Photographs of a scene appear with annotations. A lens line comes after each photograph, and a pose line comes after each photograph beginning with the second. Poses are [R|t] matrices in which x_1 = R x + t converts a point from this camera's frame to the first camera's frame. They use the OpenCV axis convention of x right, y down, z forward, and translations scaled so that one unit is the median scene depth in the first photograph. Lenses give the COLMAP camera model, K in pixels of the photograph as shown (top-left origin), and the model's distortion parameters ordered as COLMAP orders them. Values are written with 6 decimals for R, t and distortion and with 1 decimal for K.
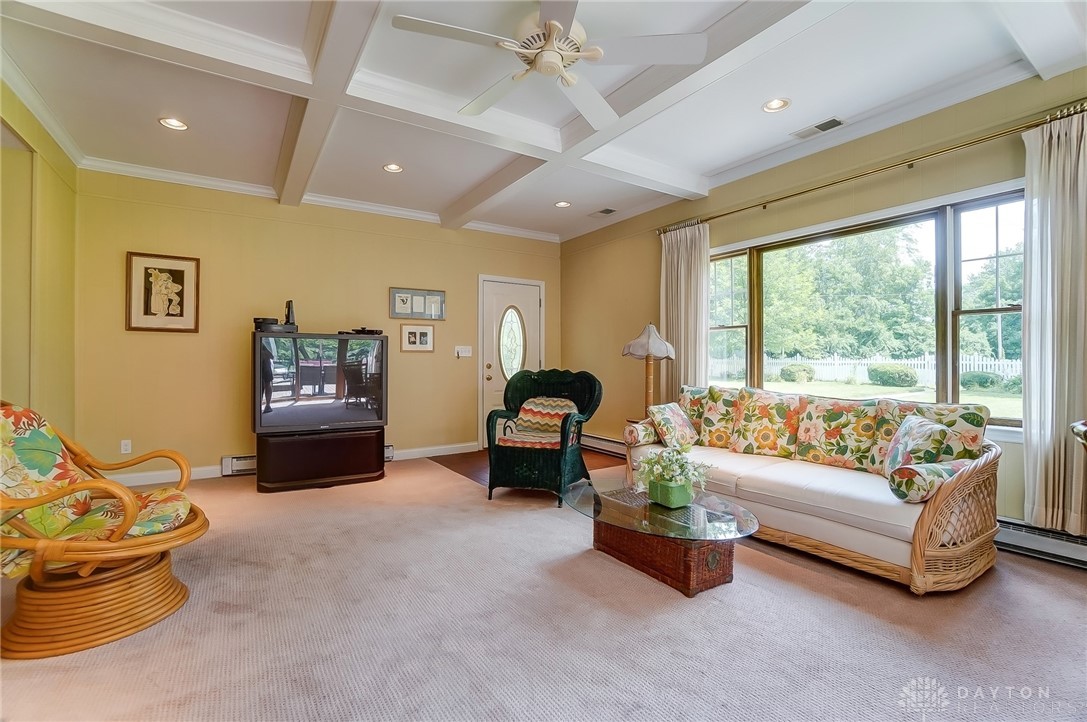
lens RADIAL K [[498.7, 0, 543.5], [0, 498.7, 361.0], [0, 0, 1]] dist [-0.000952, -0.000123]
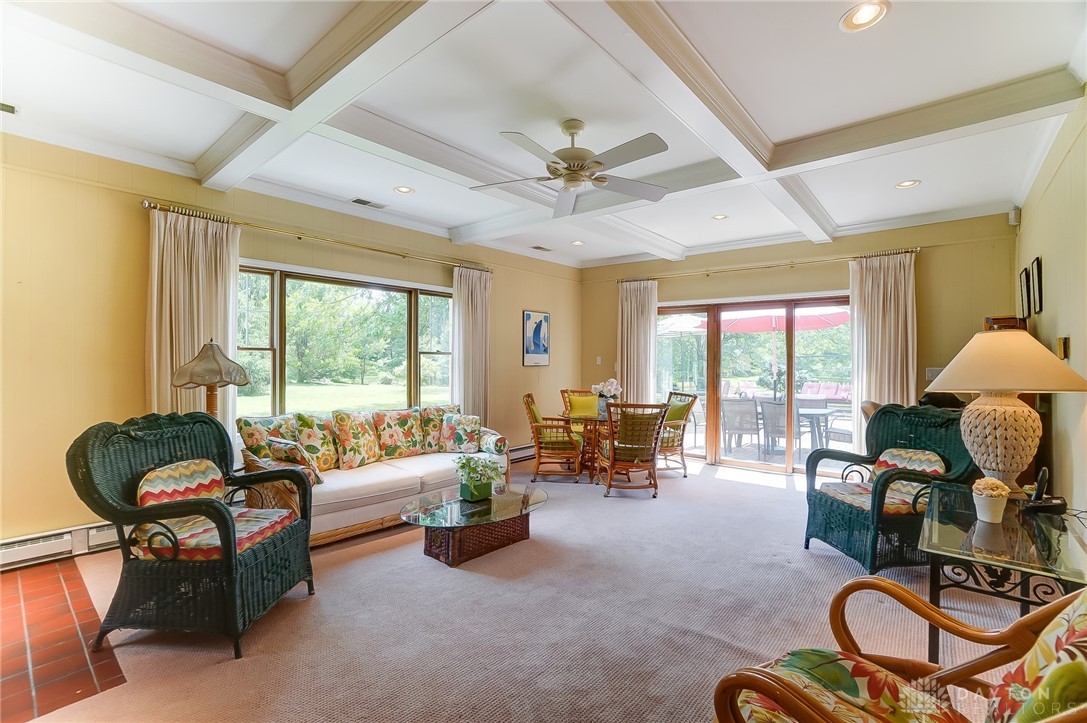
lens RADIAL K [[487.0, 0, 542.9], [0, 487.0, 377.6], [0, 0, 1]] dist [-0.061261, 0.025518]
pose [[-0.283882, -0.029416, 0.958408, -0.793025], [-0.005910, 0.999564, 0.028929, -0.055409], [-0.958841, 0.002549, -0.283932, 0.938800]]
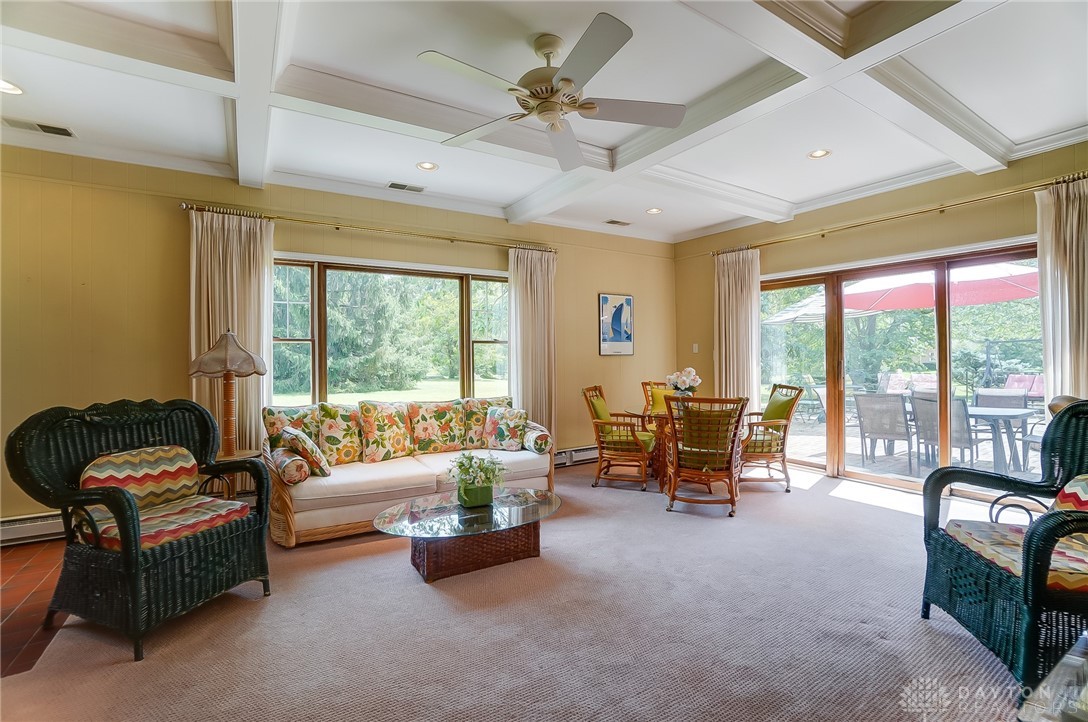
lens RADIAL K [[486.2, 0, 547.1], [0, 486.2, 370.0], [0, 0, 1]] dist [-0.063535, 0.023803]
pose [[0.019387, -0.021912, 0.999572, -0.658708], [0.008567, 0.999727, 0.021749, -0.033668], [-0.999775, 0.008142, 0.019569, 0.639596]]
